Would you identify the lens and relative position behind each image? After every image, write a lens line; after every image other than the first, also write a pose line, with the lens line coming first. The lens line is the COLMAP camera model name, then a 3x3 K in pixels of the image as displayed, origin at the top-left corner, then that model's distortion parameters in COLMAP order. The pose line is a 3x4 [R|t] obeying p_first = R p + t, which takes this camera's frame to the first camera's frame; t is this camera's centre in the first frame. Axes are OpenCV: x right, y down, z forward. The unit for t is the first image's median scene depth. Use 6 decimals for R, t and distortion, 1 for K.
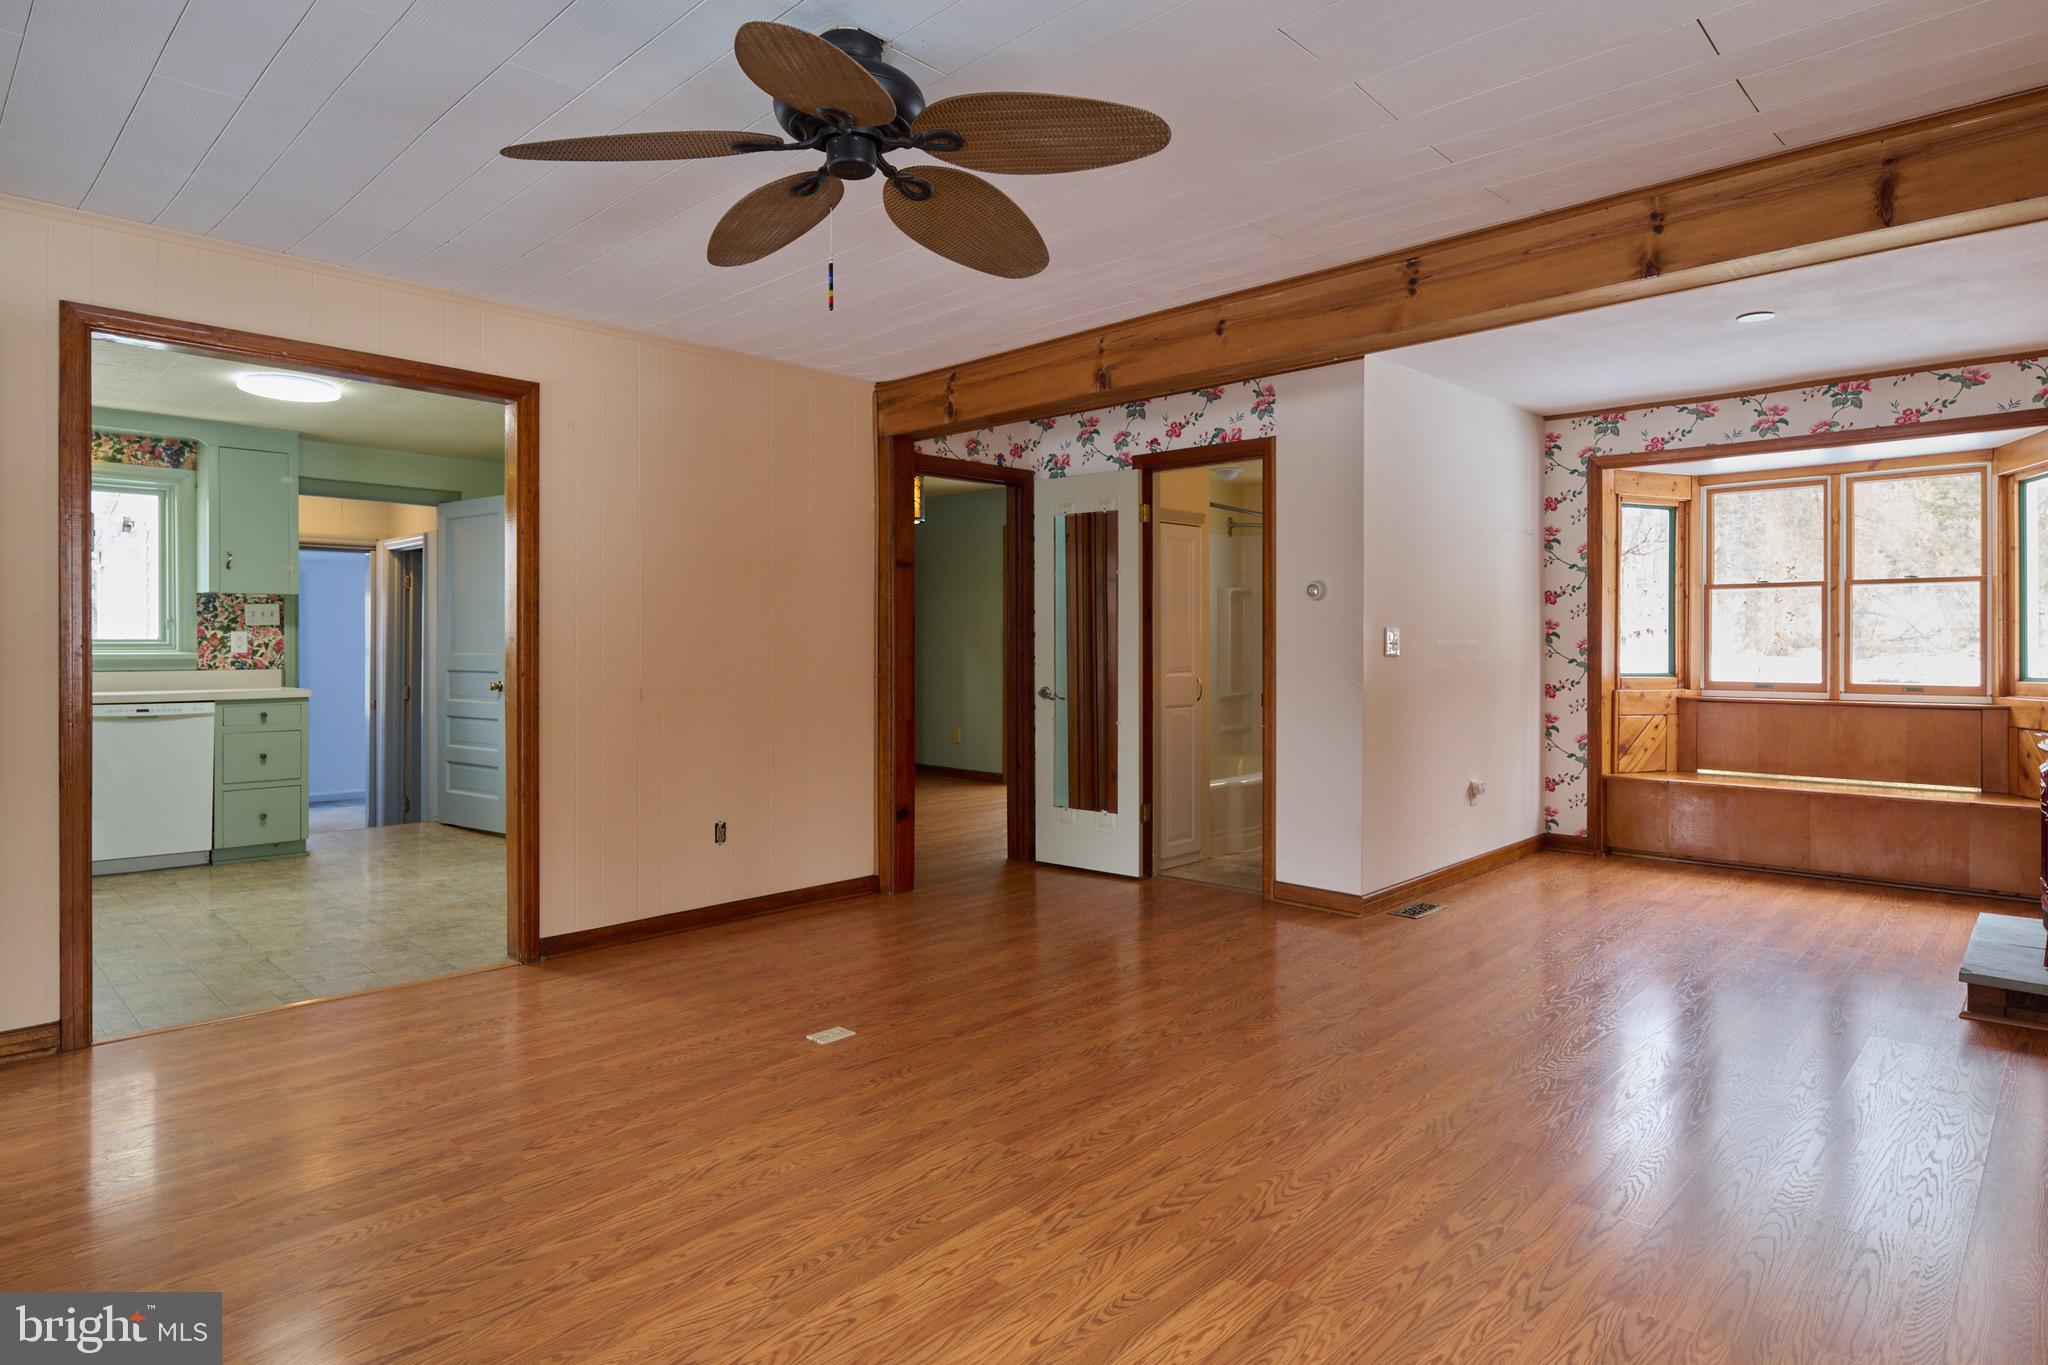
lens RADIAL K [[1134.5, 0, 1049.5], [0, 1134.5, 646.2], [0, 0, 1]] dist [0.002278, -0.007510]
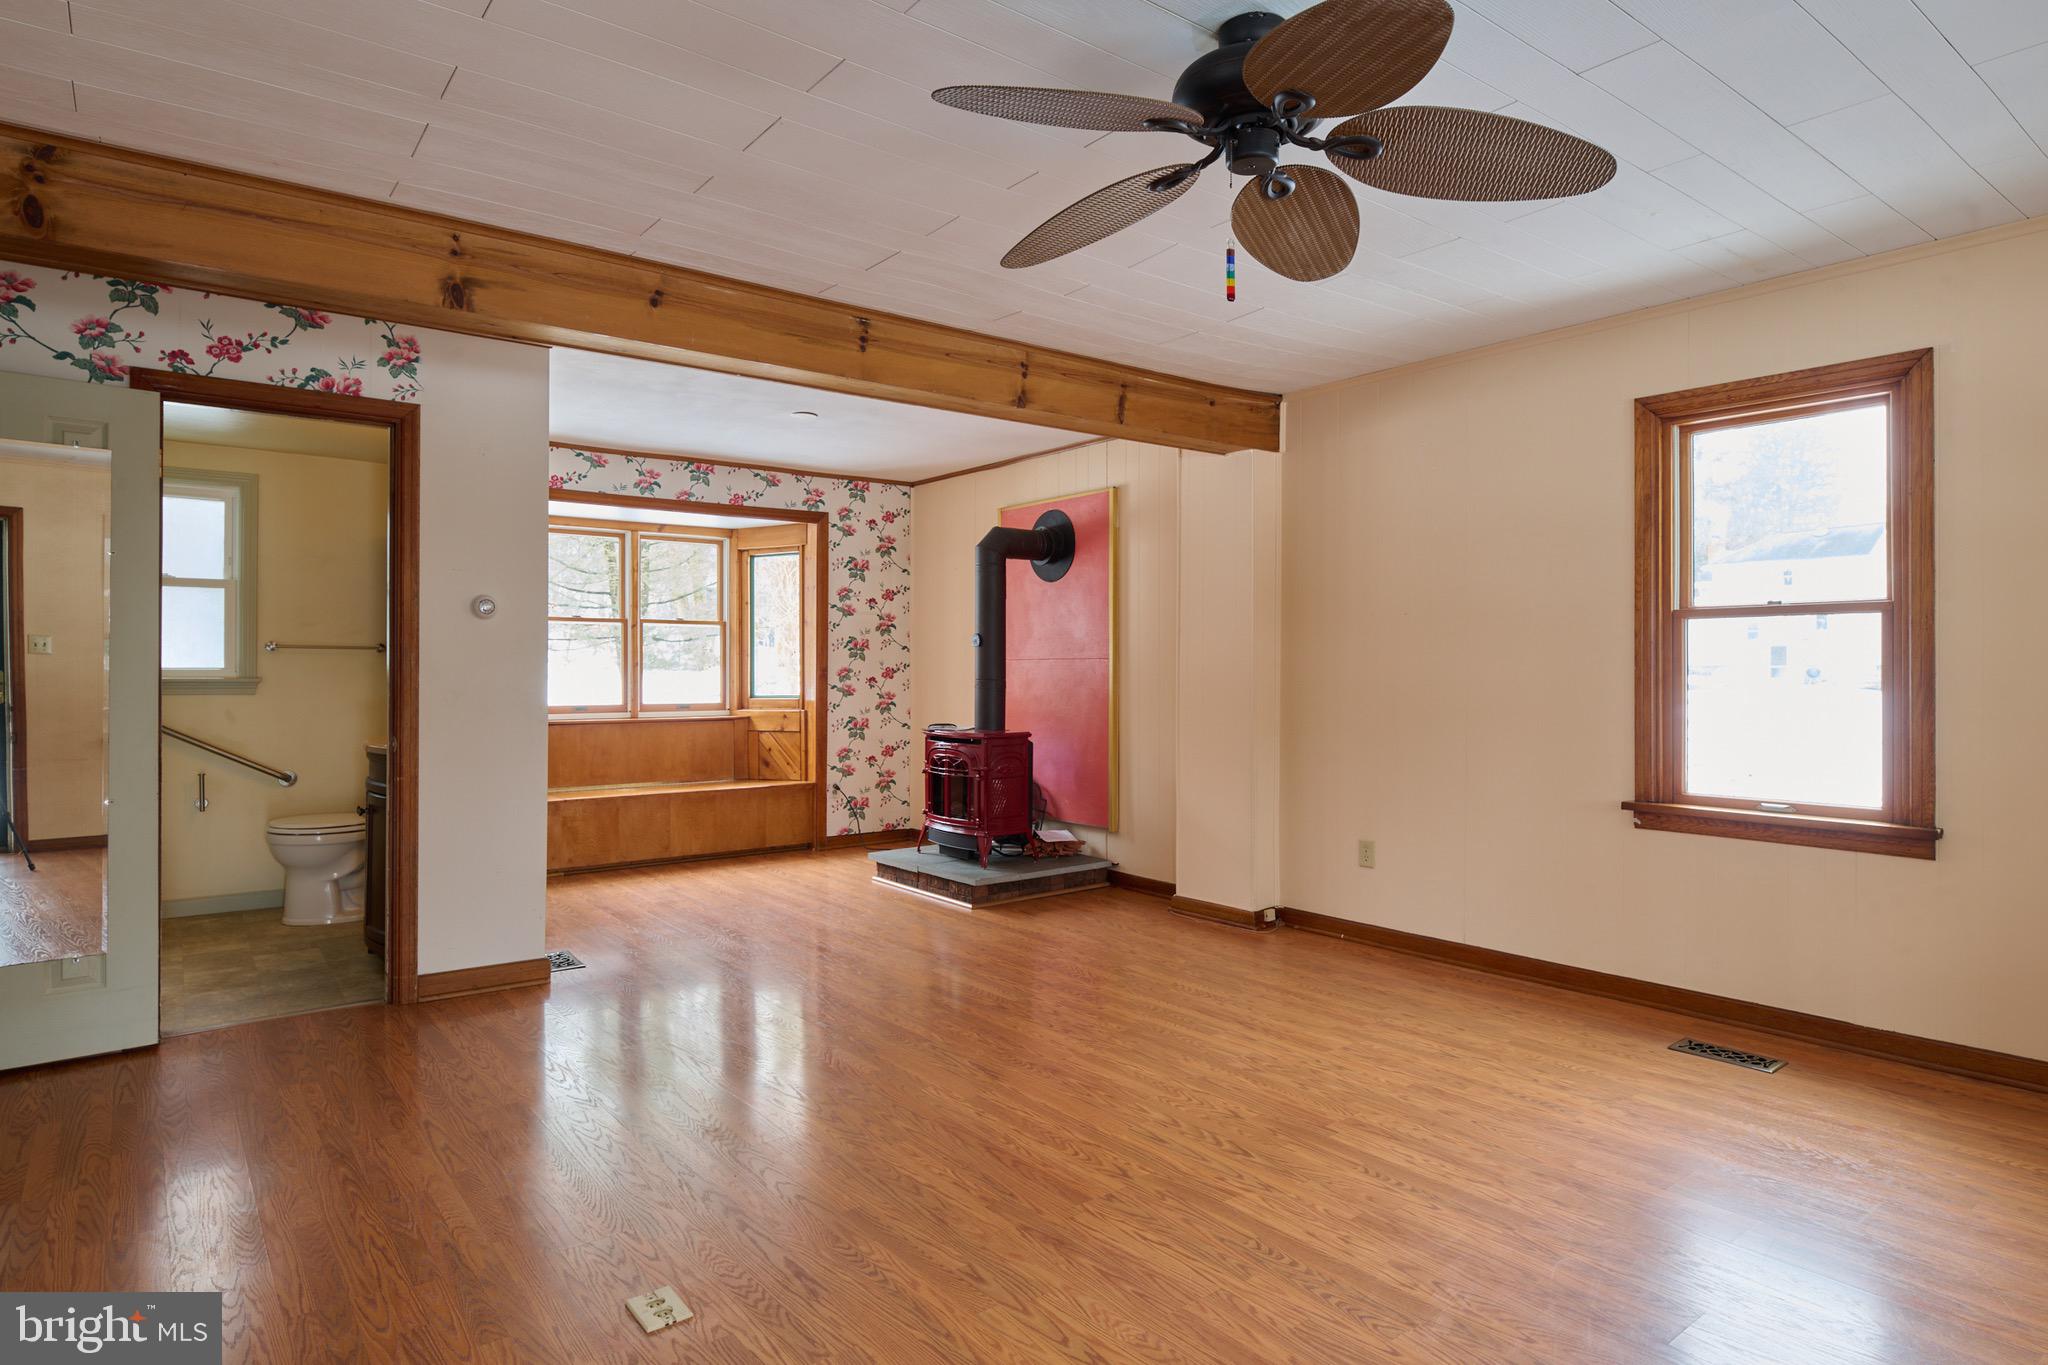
lens RADIAL K [[1134.5, 0, 1029.0], [0, 1134.5, 670.6], [0, 0, 1]] dist [0.002278, -0.007510]
pose [[0.153088, 0.001087, 0.988212, -0.494097], [0.002487, 0.999996, -0.001485, -0.000252], [-0.988209, 0.002685, 0.153084, 0.455258]]
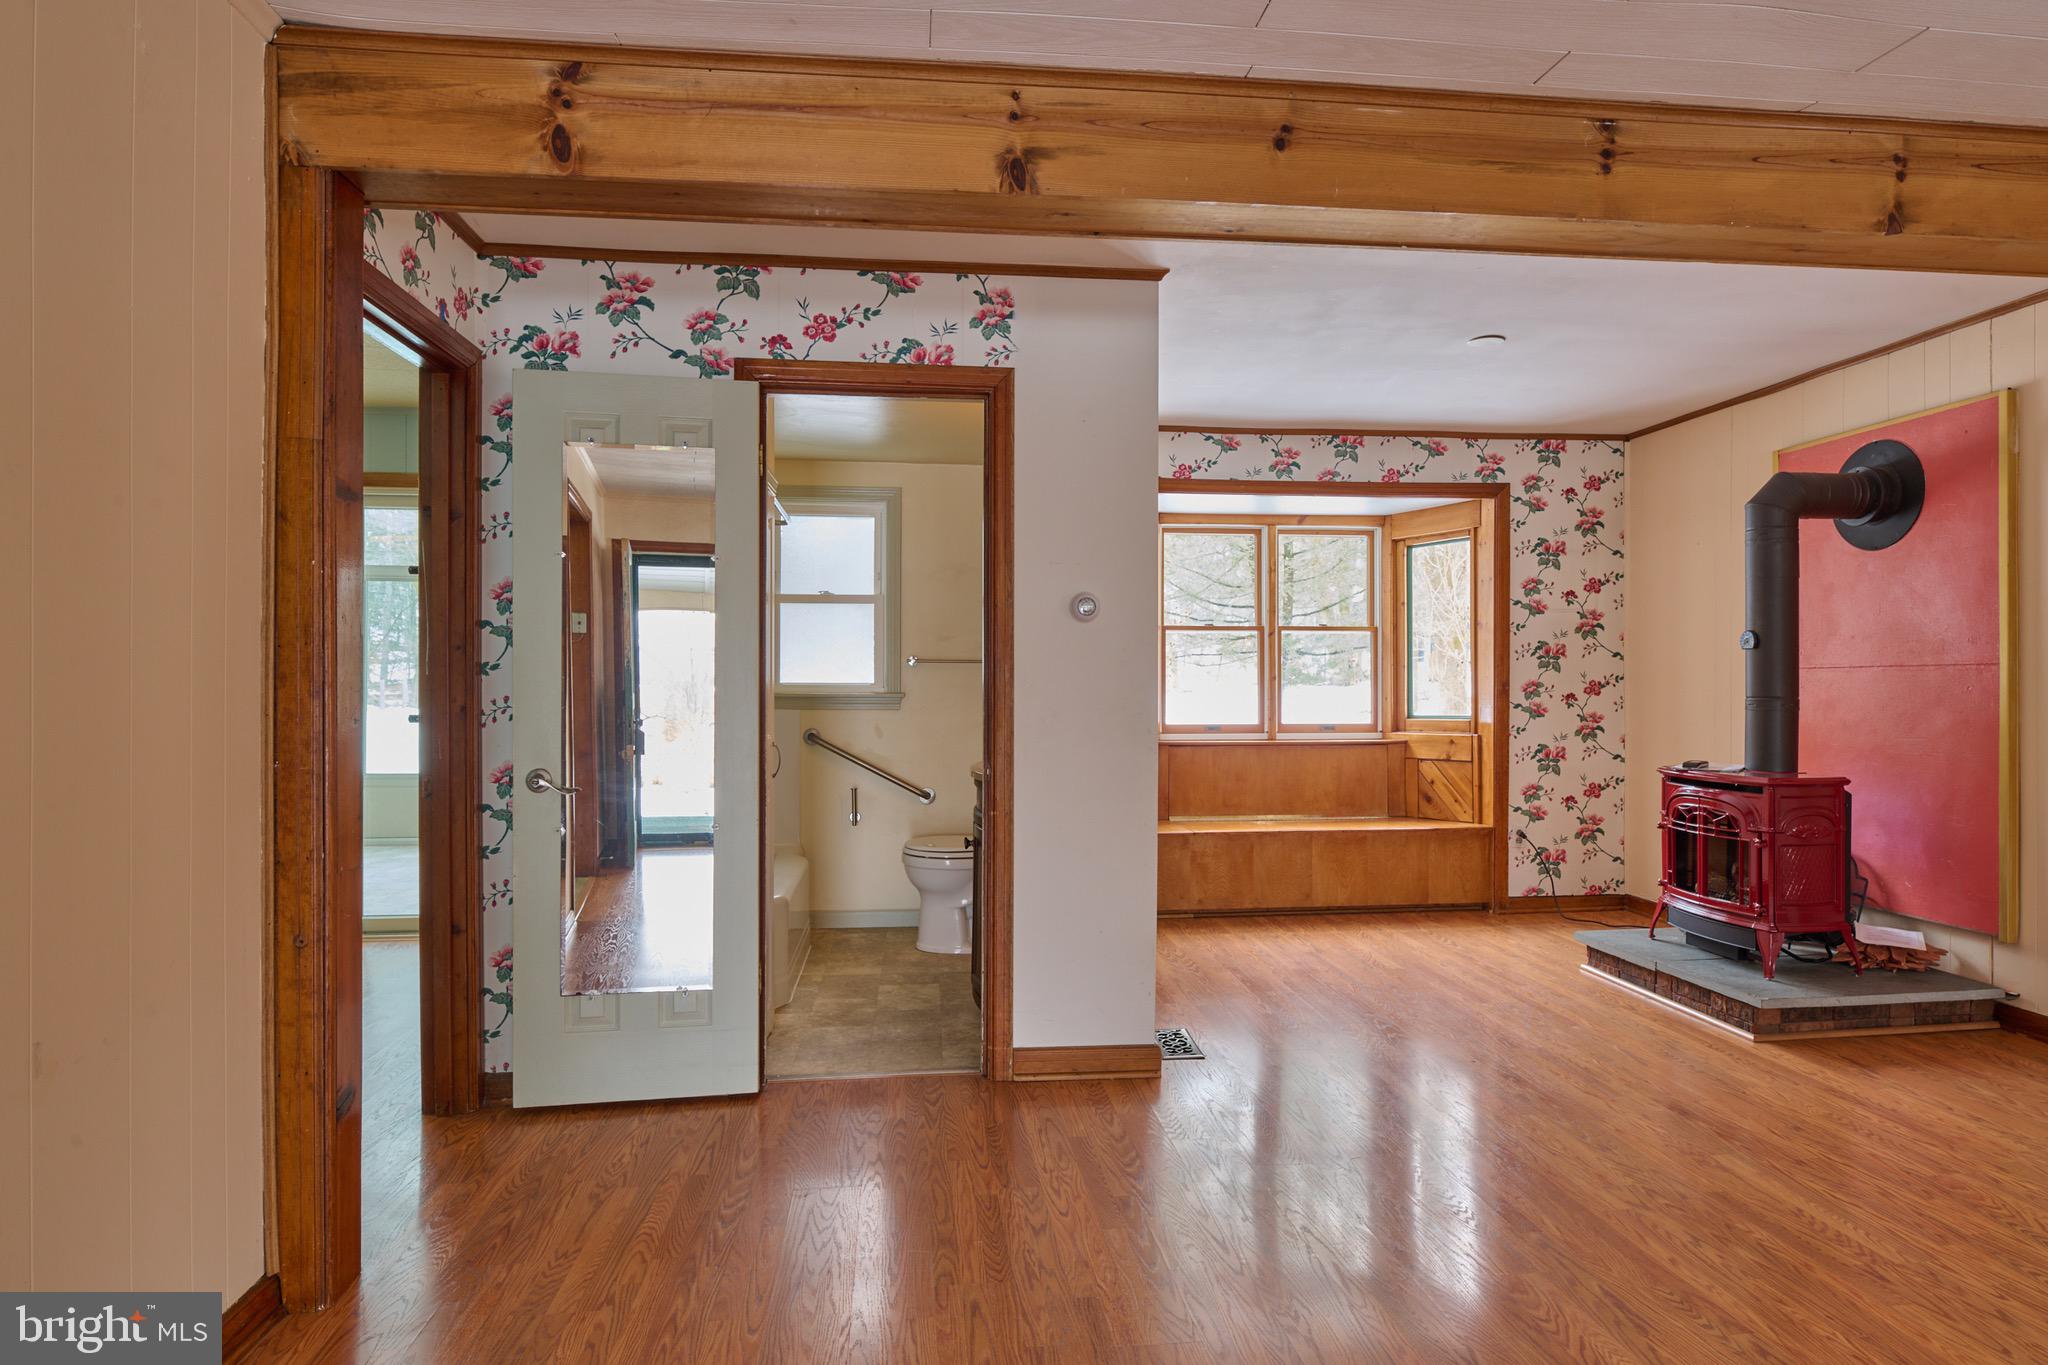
lens RADIAL K [[1134.5, 0, 1033.0], [0, 1134.5, 686.1], [0, 0, 1]] dist [0.002278, -0.007510]
pose [[0.648204, 0.000282, 0.761467, -0.284755], [0.002918, 0.999992, -0.002854, 0.000024], [-0.761461, 0.004072, 0.648198, 0.553444]]
